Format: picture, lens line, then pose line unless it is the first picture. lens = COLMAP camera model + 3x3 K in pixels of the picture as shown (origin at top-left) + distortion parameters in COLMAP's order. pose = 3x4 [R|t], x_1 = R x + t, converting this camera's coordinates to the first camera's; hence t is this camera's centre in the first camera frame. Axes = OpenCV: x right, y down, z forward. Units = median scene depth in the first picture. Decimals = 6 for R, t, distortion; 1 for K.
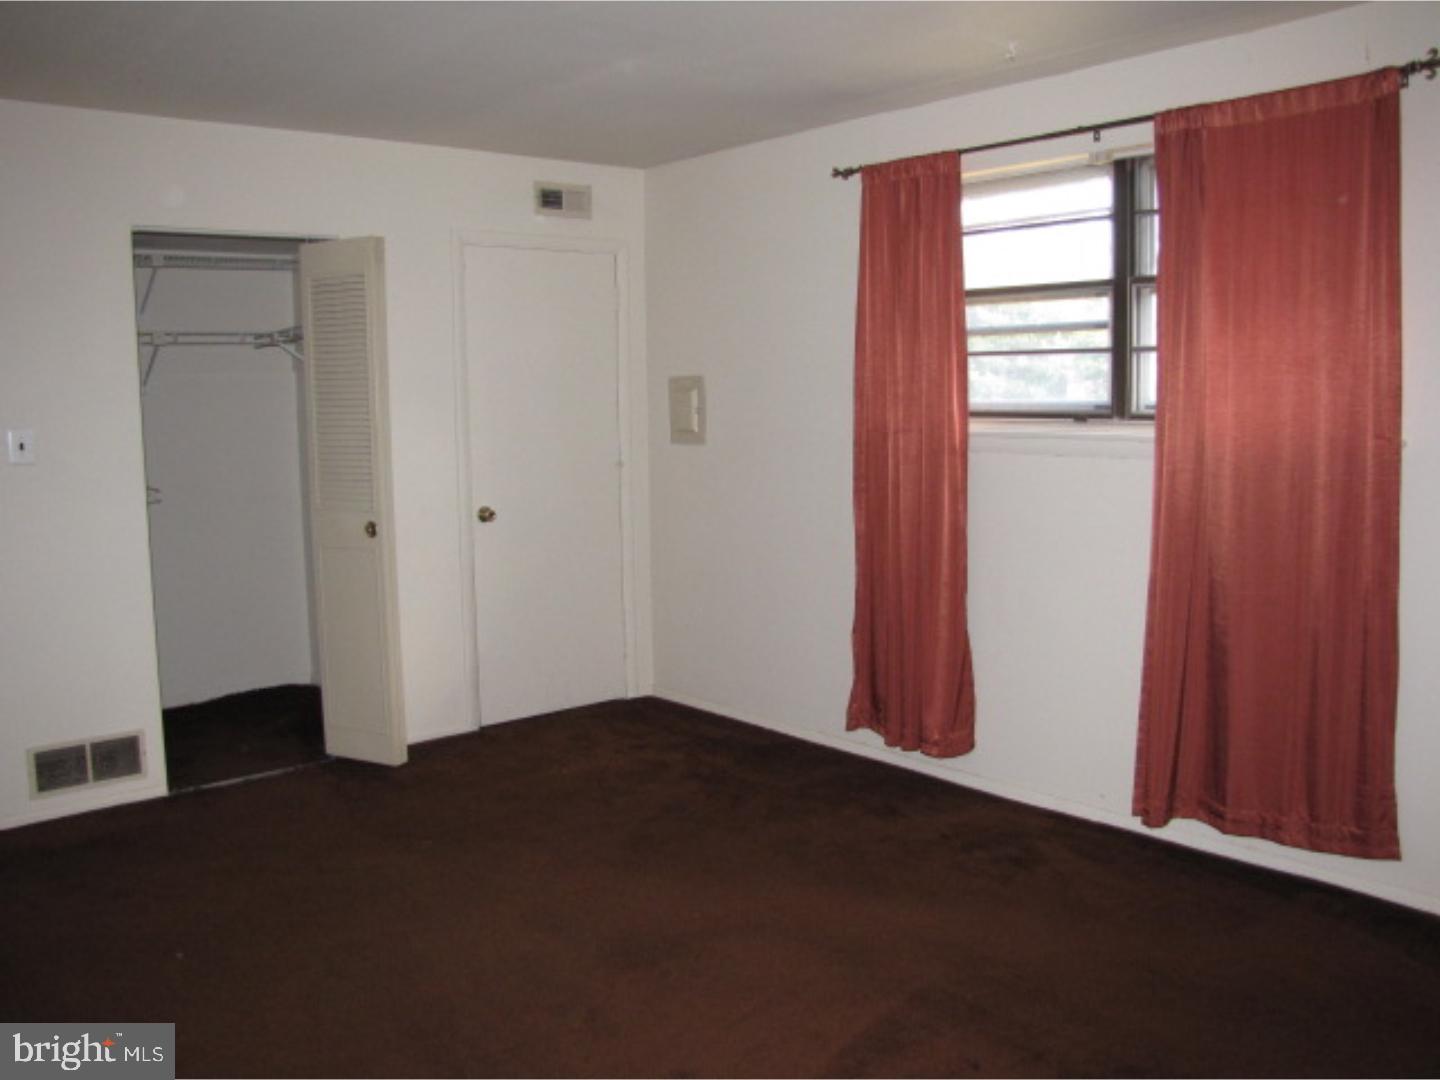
lens RADIAL K [[1207.5, 0, 722.0], [0, 1207.5, 548.9], [0, 0, 1]] dist [-0.158361, 0.118467]
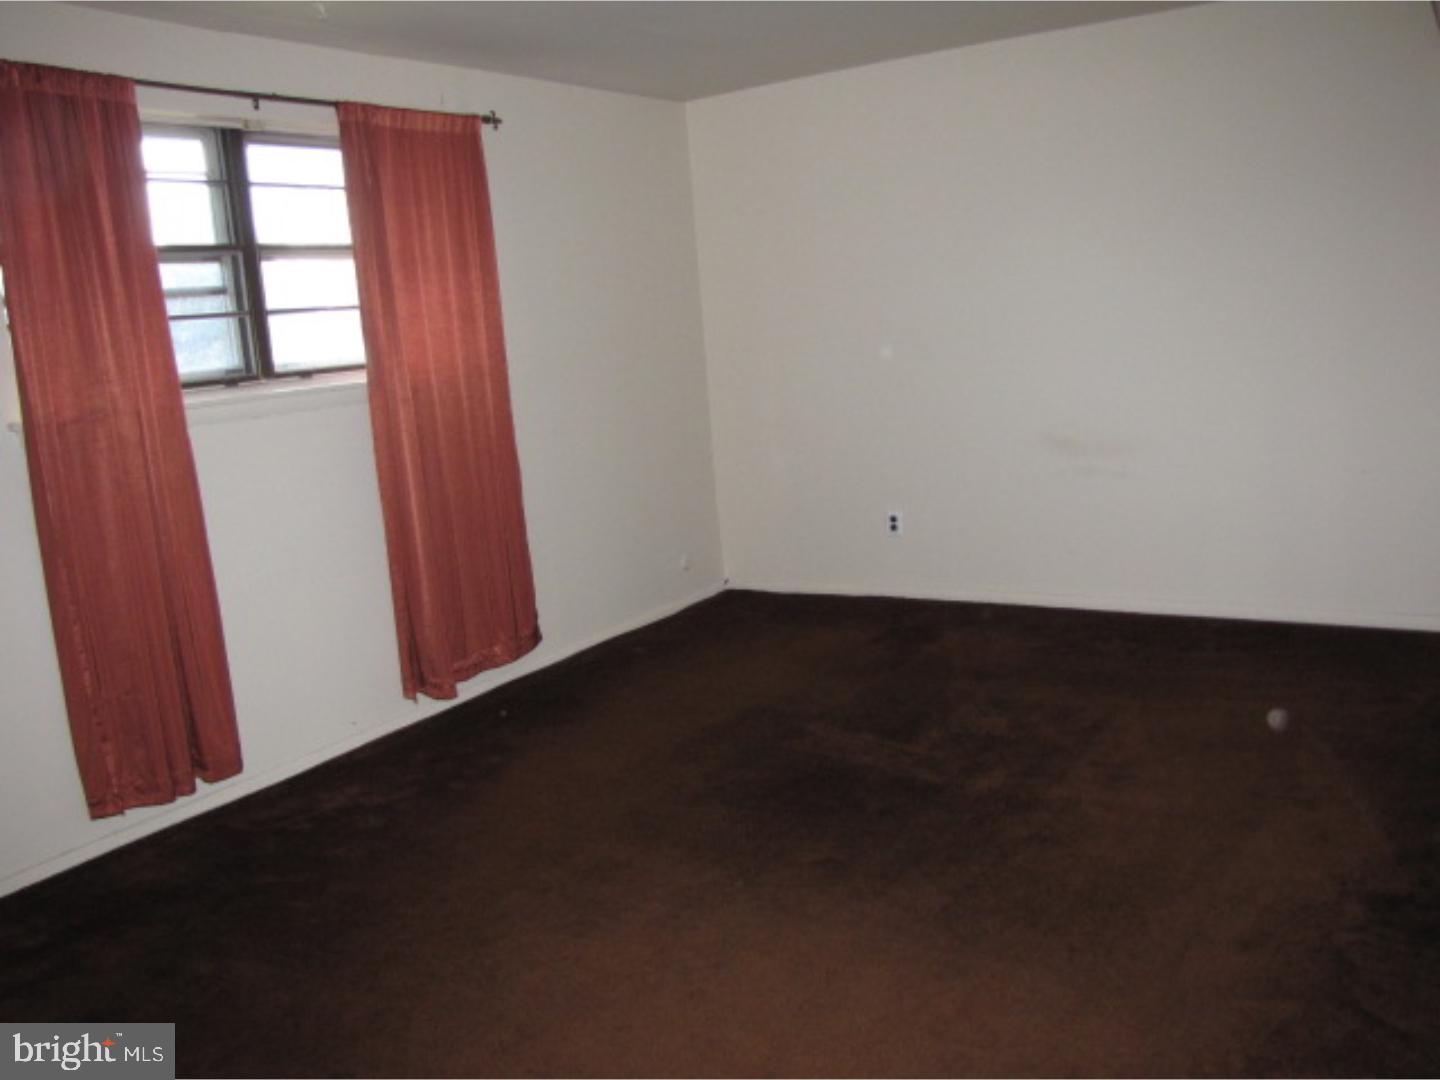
lens RADIAL K [[1207.5, 0, 720.8], [0, 1207.5, 536.6], [0, 0, 1]] dist [-0.158361, 0.118467]
pose [[-0.268474, -0.145665, 0.952210, -0.763913], [0.197381, 0.959208, 0.202387, -0.105907], [-0.942848, 0.242284, -0.228770, 0.876976]]
